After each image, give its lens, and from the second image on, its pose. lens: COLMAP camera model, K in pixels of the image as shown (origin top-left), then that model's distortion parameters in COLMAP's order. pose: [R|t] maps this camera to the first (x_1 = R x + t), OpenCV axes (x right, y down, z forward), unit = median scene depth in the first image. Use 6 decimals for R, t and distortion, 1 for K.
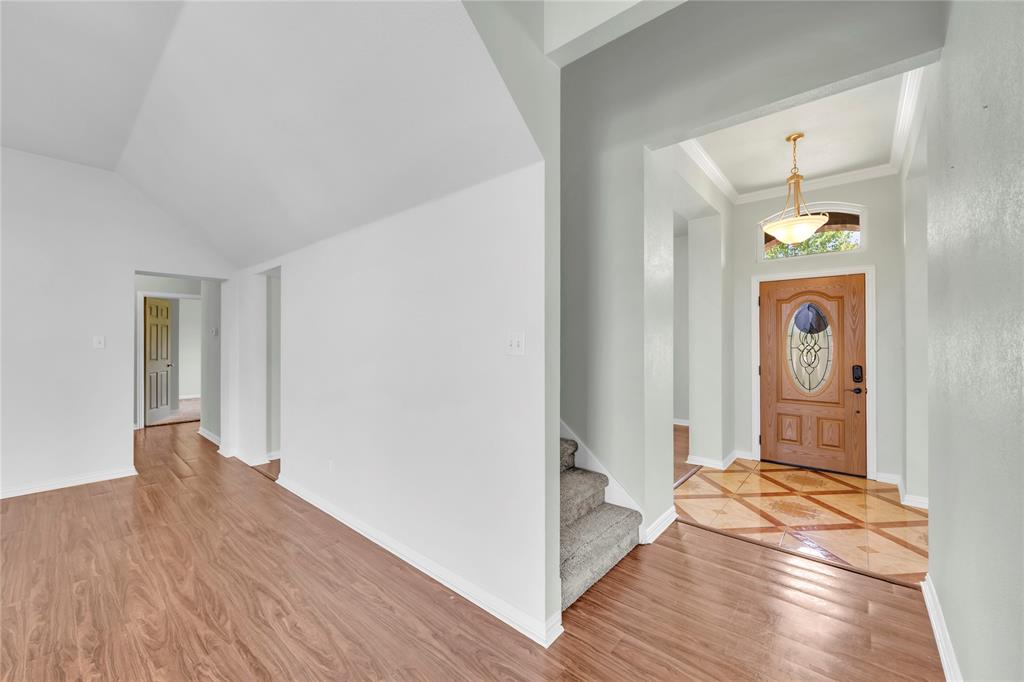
lens RADIAL K [[400.0, 0, 515.1], [0, 400.0, 335.8], [0, 0, 1]] dist [-0.000659, 0.000010]
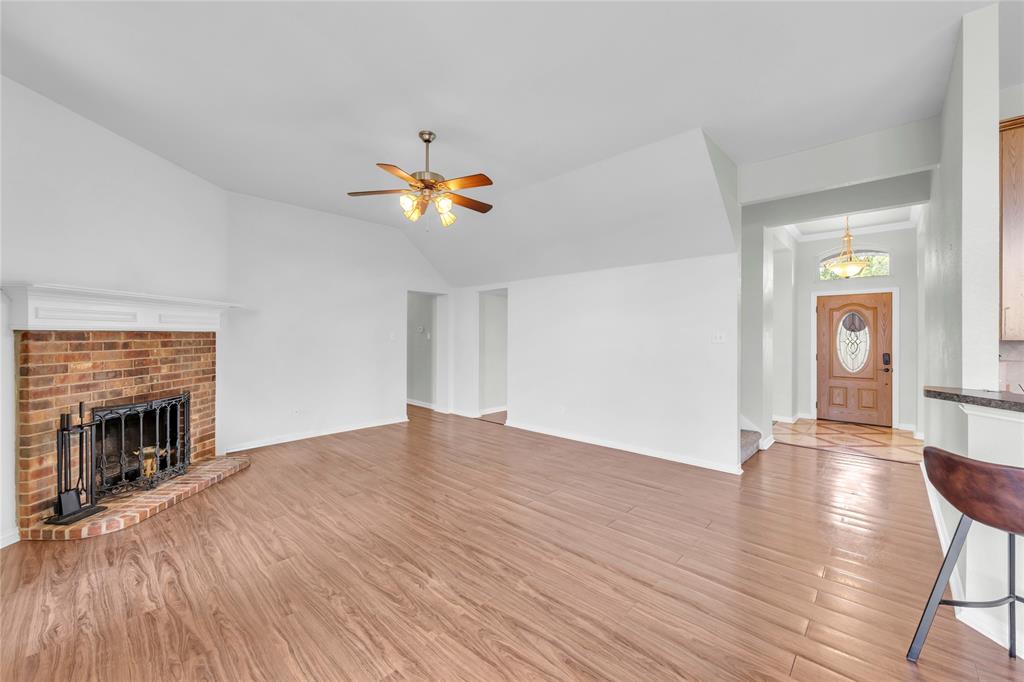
lens RADIAL K [[400.0, 0, 515.1], [0, 400.0, 335.8], [0, 0, 1]] dist [-0.000659, 0.000010]
pose [[0.999220, 0.001891, -0.039436, -0.460390], [-0.001614, 0.999974, 0.007047, 0.000056], [0.039449, -0.006978, 0.999197, -0.534040]]
